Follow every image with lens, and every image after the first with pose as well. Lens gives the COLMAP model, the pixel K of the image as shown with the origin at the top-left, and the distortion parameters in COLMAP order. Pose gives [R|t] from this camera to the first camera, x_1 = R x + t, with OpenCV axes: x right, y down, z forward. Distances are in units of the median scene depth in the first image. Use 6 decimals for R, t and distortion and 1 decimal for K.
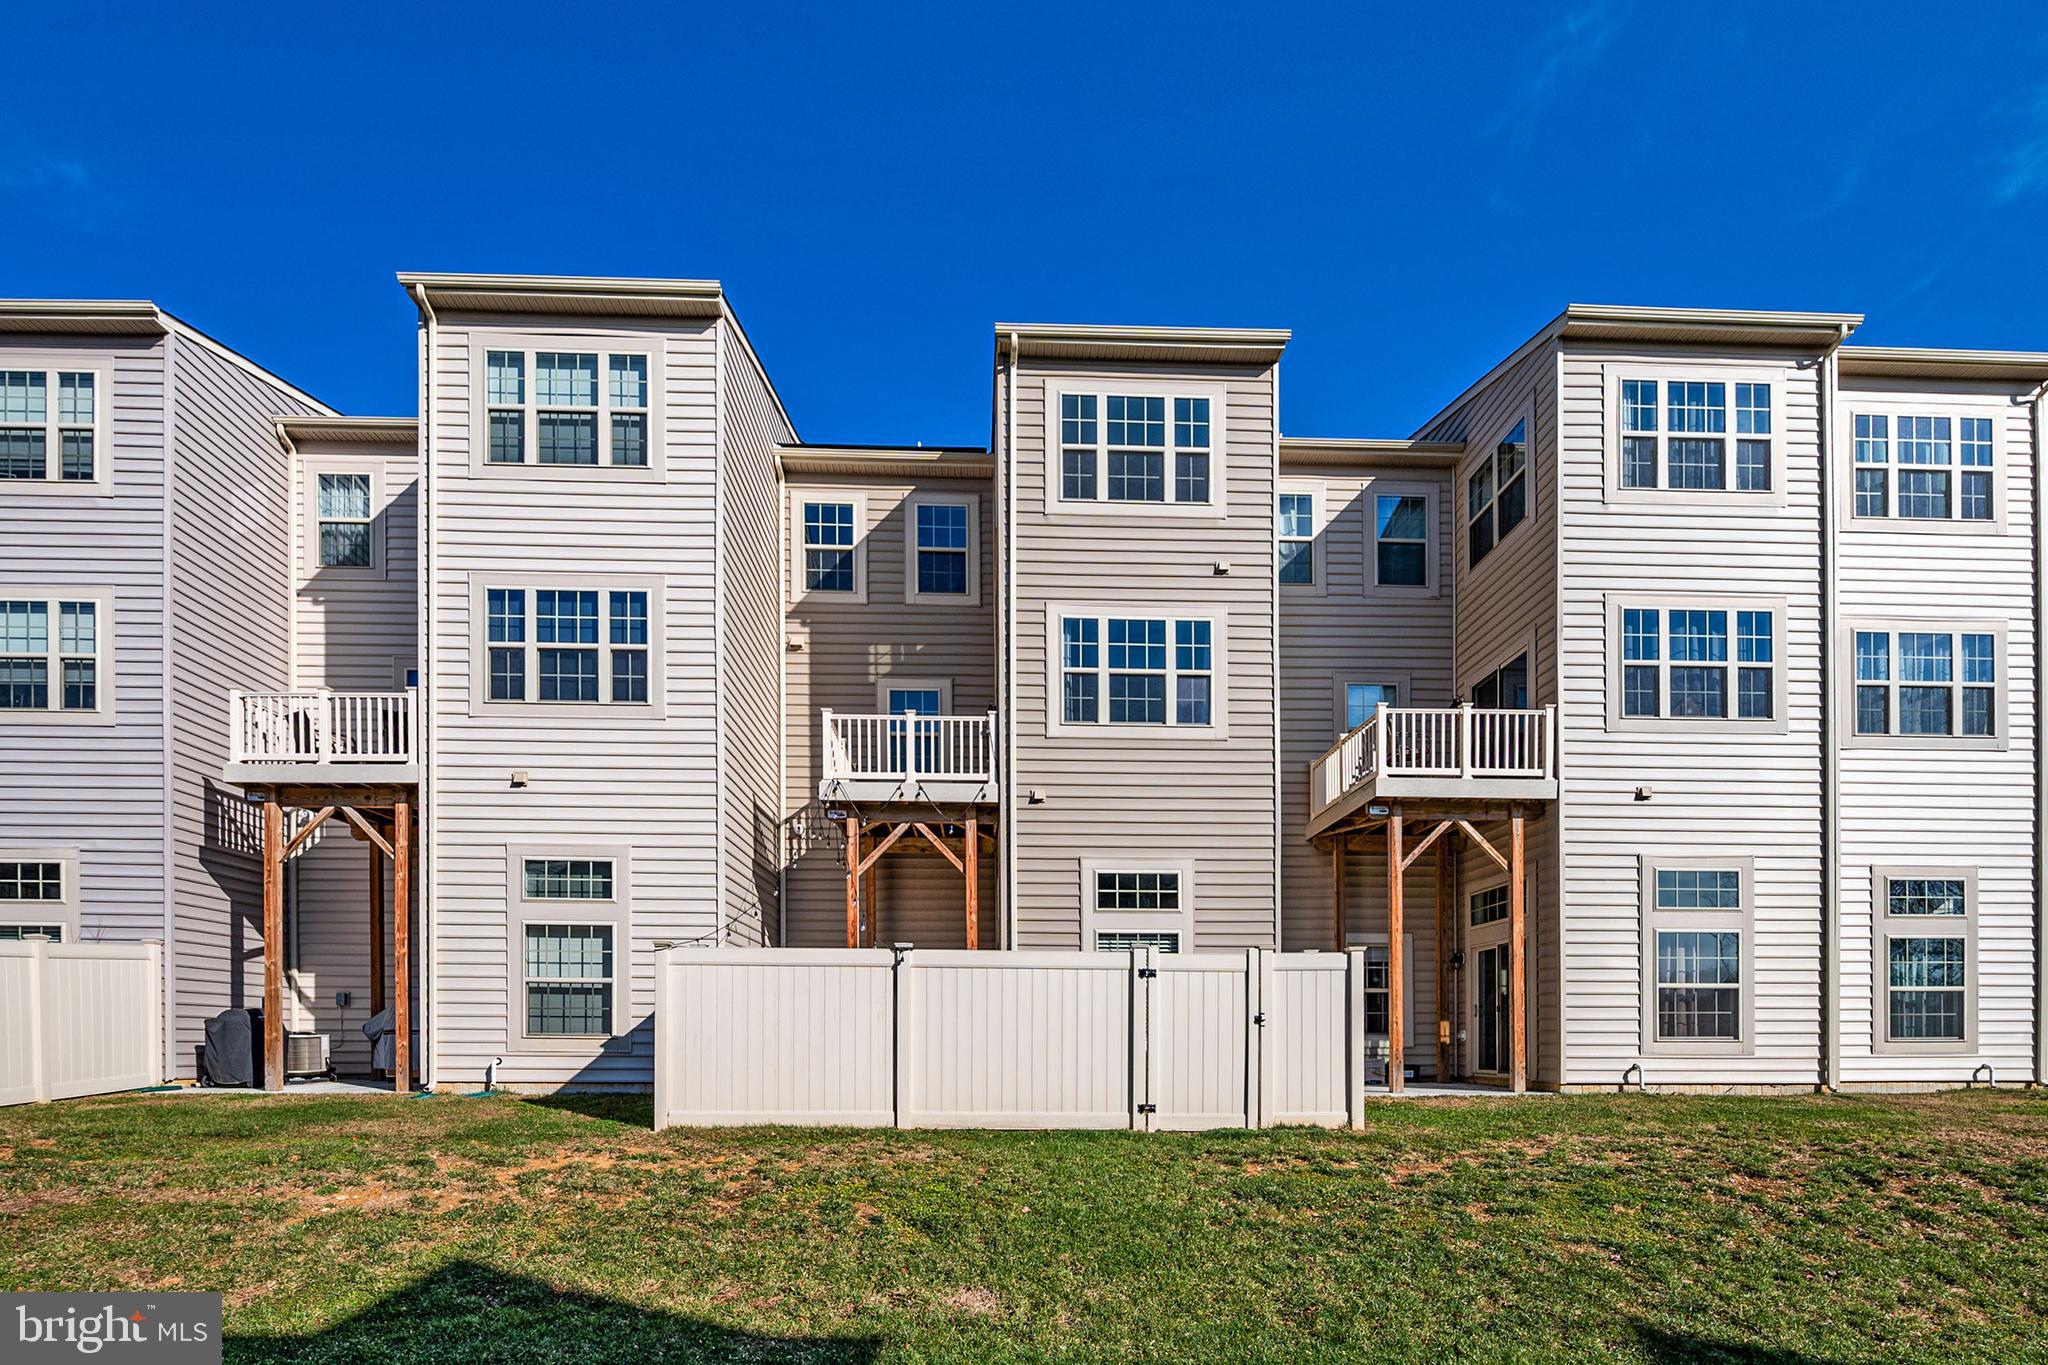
lens RADIAL K [[1048.8, 0, 1024.2], [0, 1048.8, 973.6], [0, 0, 1]] dist [-0.003184, 0.001667]
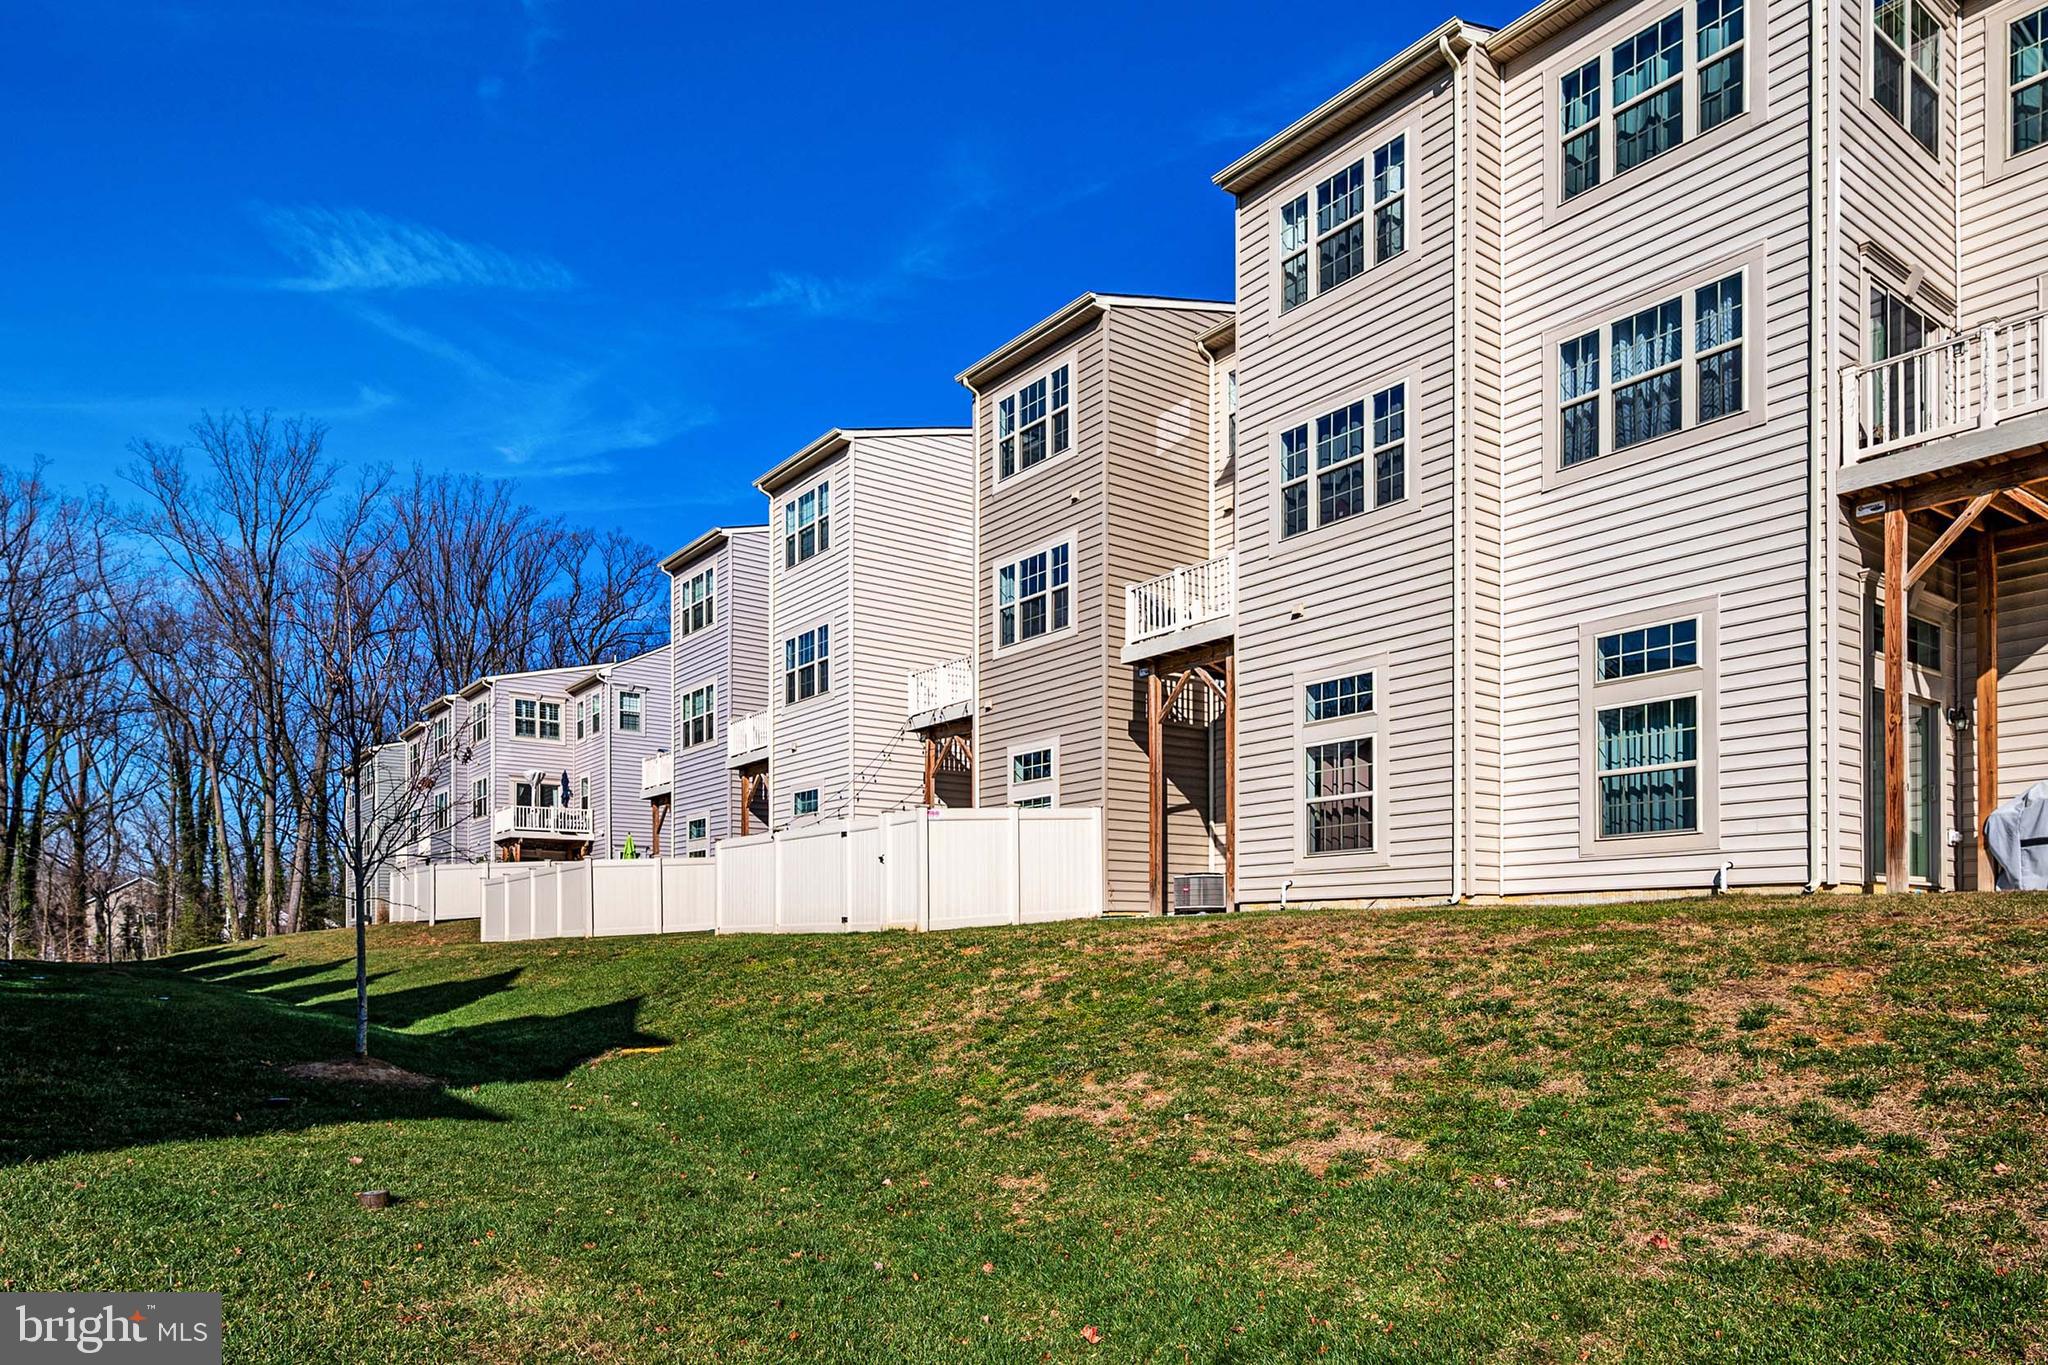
lens RADIAL K [[1276.8, 0, 1033.3], [0, 1276.8, 695.6], [0, 0, 1]] dist [0.078431, 0.000172]
pose [[0.576796, -0.157736, -0.801515, 1.359334], [0.120104, 0.986893, -0.107787, 0.009894], [0.808011, -0.034094, 0.588180, 0.043311]]
